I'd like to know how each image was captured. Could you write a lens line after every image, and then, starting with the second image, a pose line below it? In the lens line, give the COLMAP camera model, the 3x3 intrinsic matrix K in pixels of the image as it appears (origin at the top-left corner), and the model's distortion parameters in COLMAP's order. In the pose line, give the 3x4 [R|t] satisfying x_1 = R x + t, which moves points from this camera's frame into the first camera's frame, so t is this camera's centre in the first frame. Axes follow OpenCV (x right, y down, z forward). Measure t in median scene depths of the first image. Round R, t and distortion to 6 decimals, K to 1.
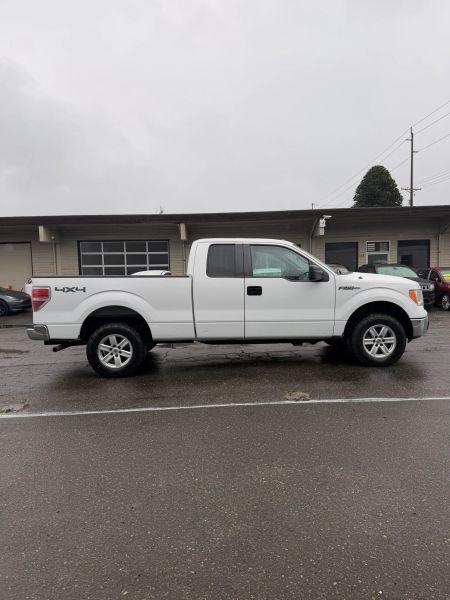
lens RADIAL K [[432.1, 0, 229.1], [0, 432.1, 300.5], [0, 0, 1]] dist [0.005547, -0.001065]
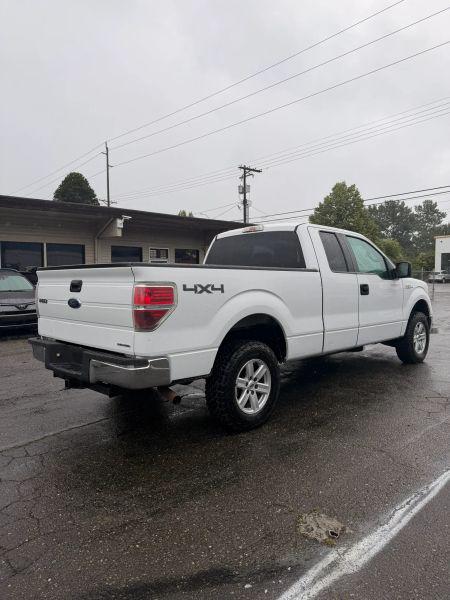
lens RADIAL K [[431.6, 0, 228.2], [0, 431.6, 302.4], [0, 0, 1]] dist [0.007625, -0.003799]
pose [[0.753888, -0.024363, 0.656551, -0.696613], [0.035714, 0.999354, -0.003924, -0.003815], [-0.656031, 0.026406, 0.754271, 0.540701]]
